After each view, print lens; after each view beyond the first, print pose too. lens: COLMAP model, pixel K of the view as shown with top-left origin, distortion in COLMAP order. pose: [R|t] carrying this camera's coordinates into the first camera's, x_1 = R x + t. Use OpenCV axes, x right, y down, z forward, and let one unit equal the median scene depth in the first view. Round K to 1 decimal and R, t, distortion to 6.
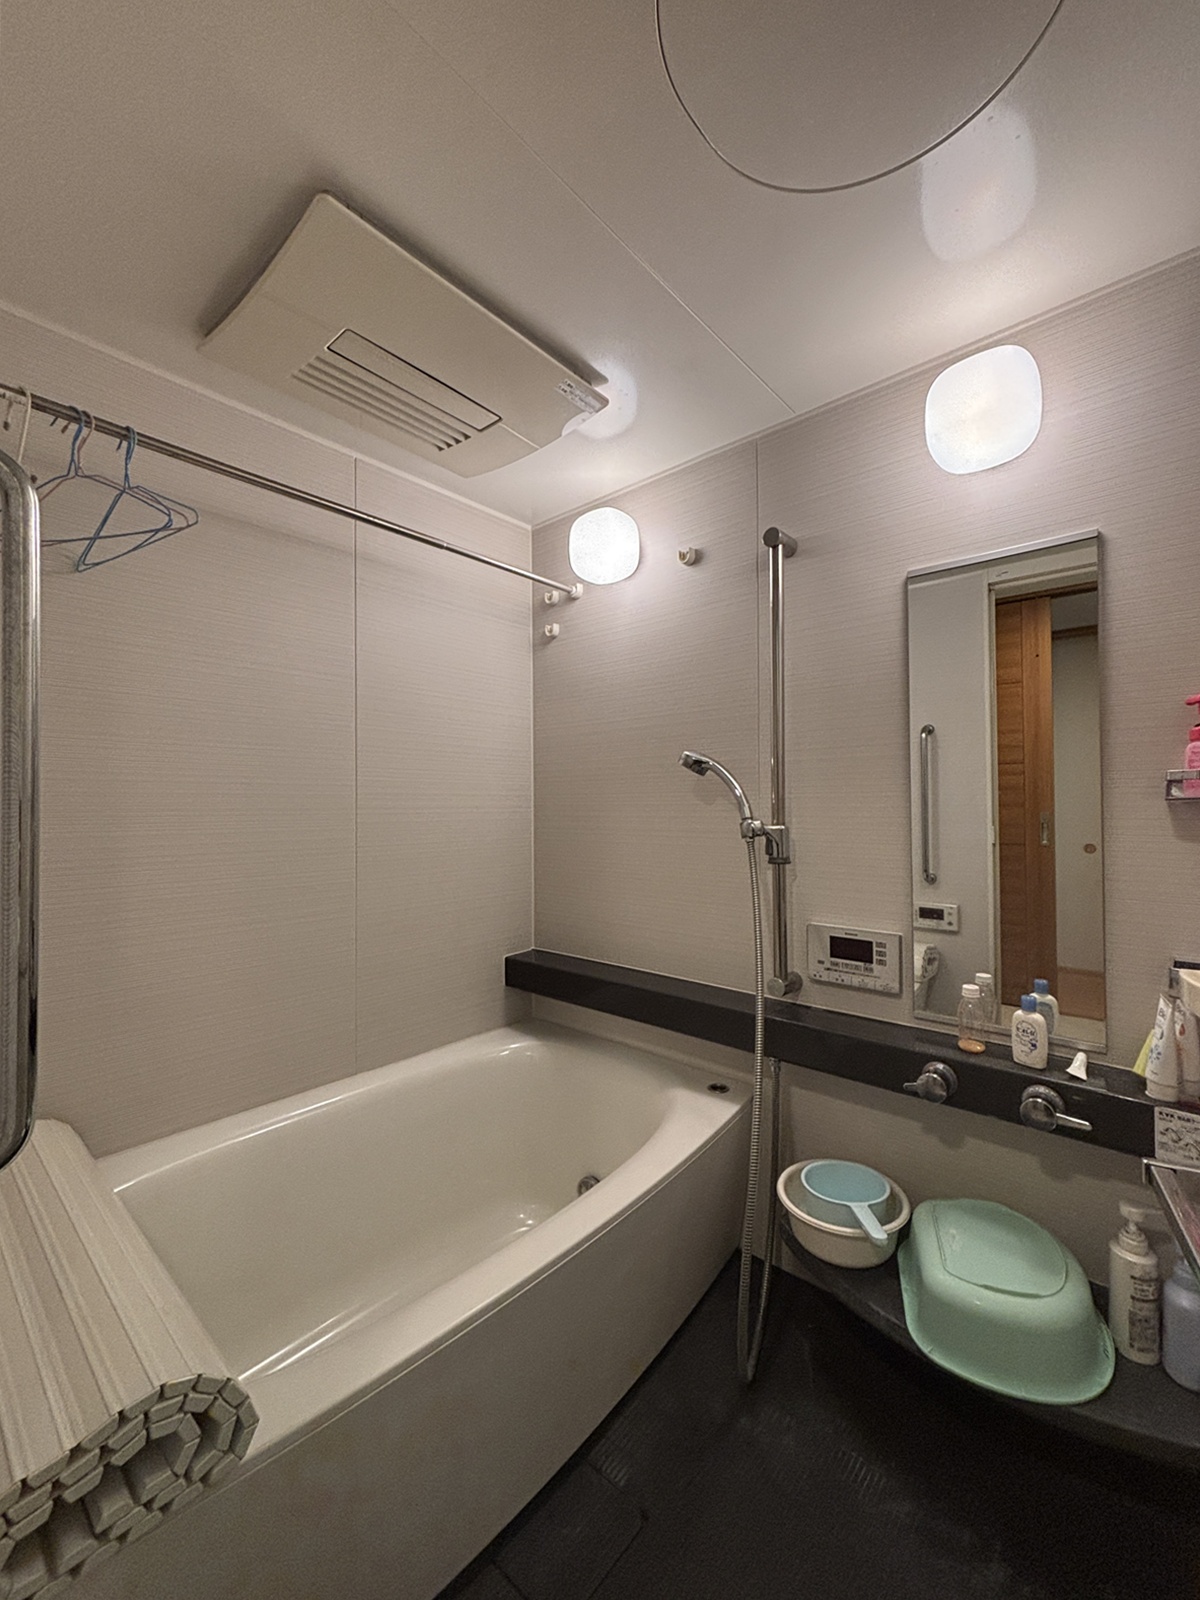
lens RADIAL K [[648.2, 0, 608.7], [0, 648.2, 798.8], [0, 0, 1]] dist [-0.002717, 0.004157]
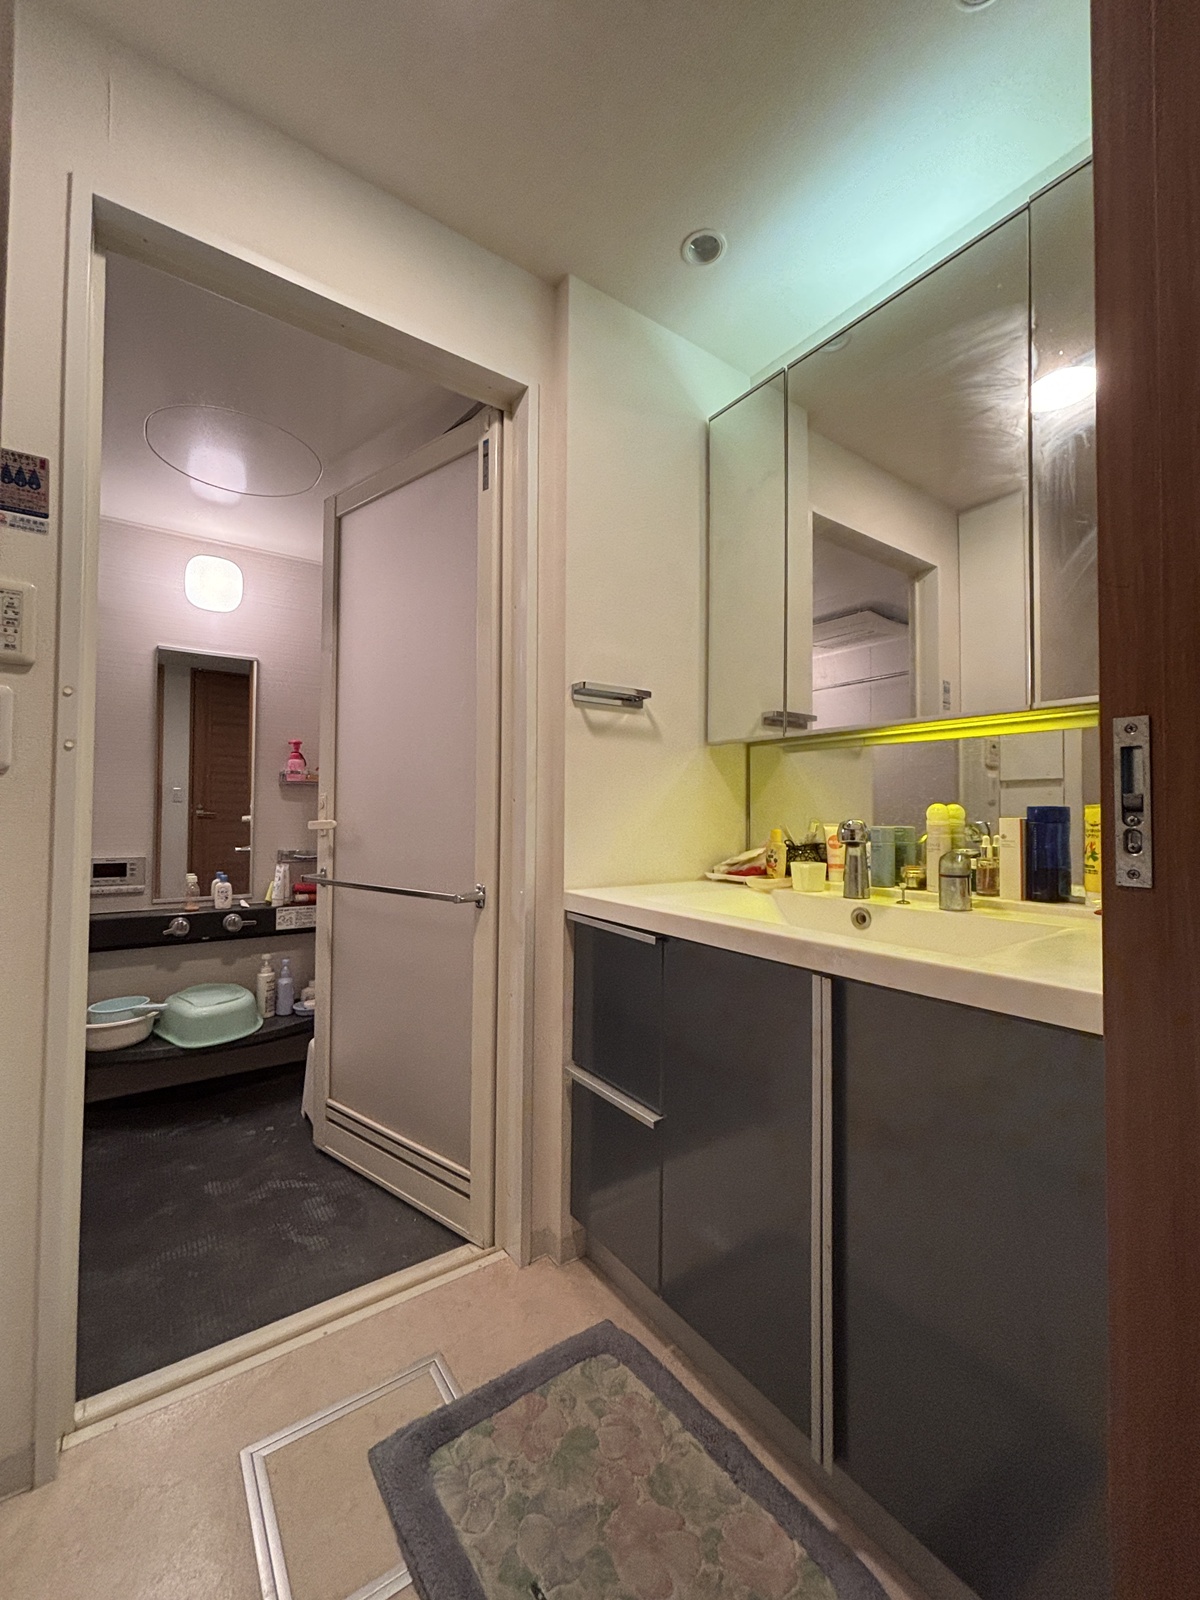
lens RADIAL K [[648.2, 0, 608.7], [0, 648.2, 798.8], [0, 0, 1]] dist [-0.002717, 0.004157]
pose [[0.222477, 0.027458, 0.974551, -0.885929], [-0.021858, 0.999493, -0.023171, 0.068565], [-0.974693, -0.016147, 0.222964, -0.522803]]
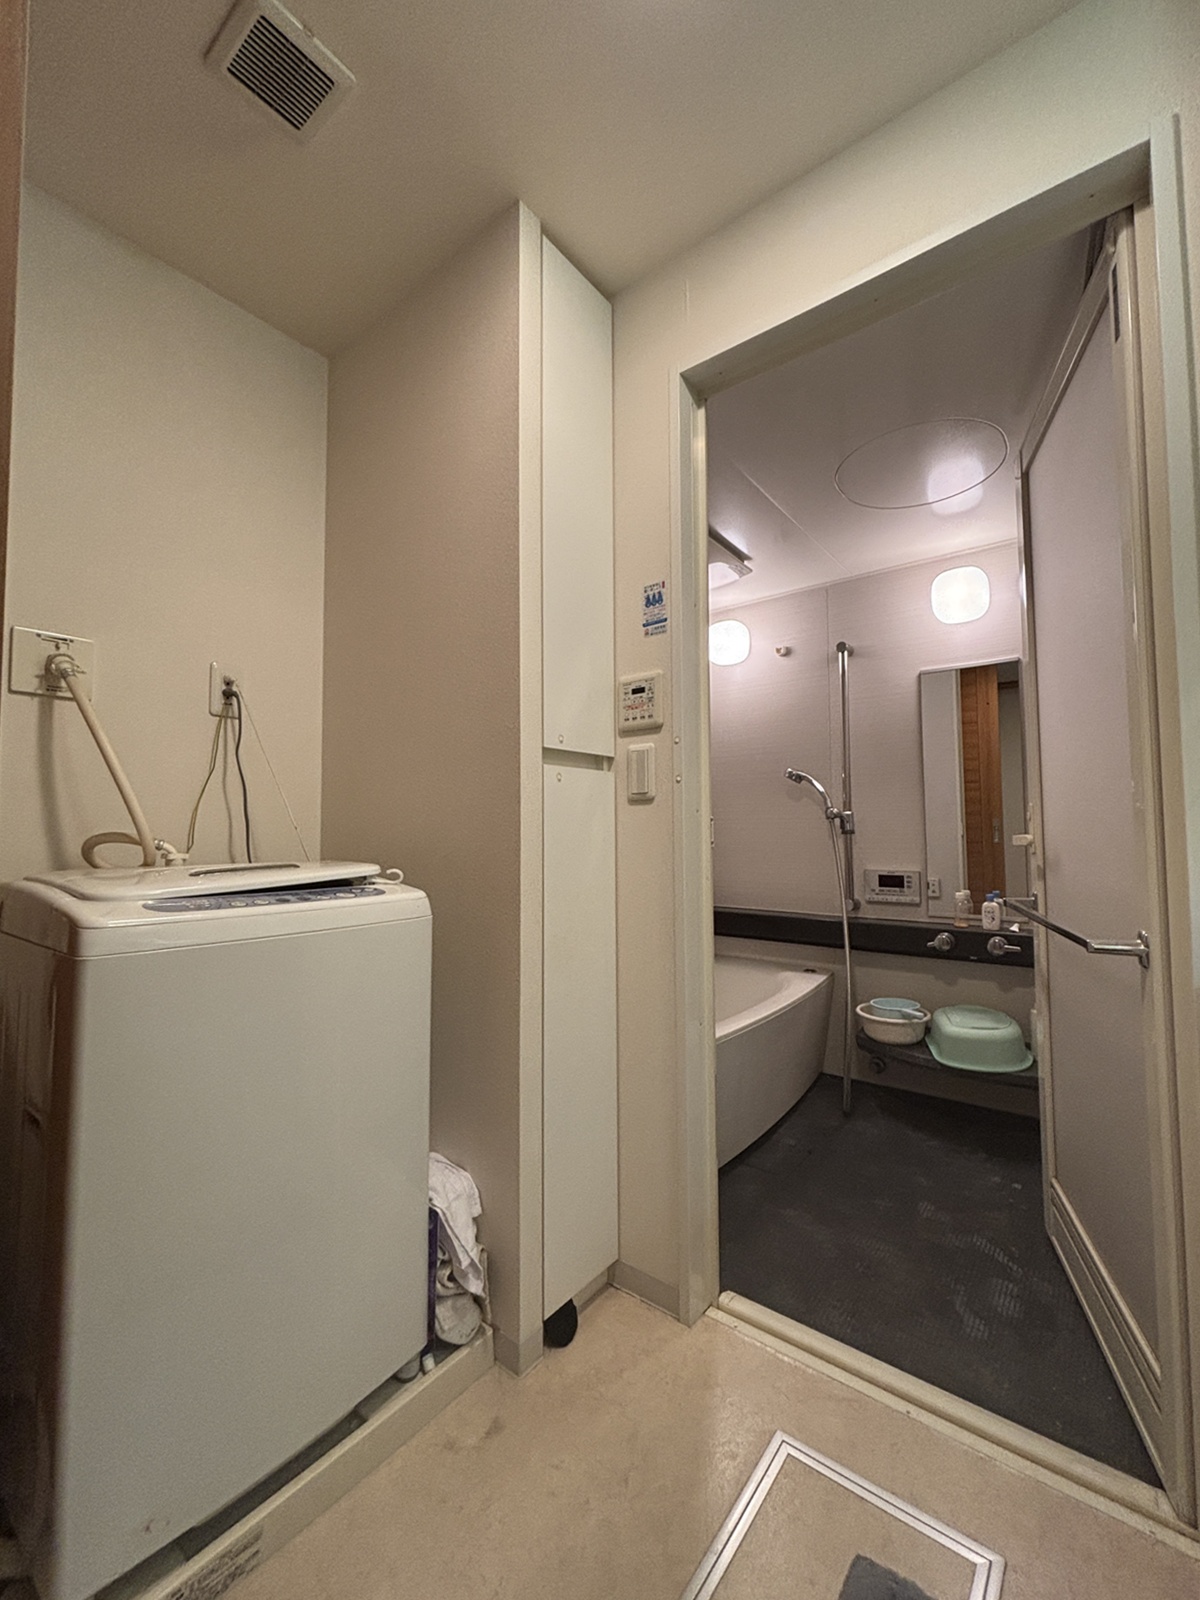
lens RADIAL K [[670.0, 0, 600.0], [0, 670.0, 800.0], [0, 0, 1]] dist [0.000641, 0.000077]
pose [[0.998328, -0.002501, 0.057747, -0.514796], [0.004506, 0.999390, -0.034626, 0.070764], [-0.057626, 0.034828, 0.997731, -0.769182]]
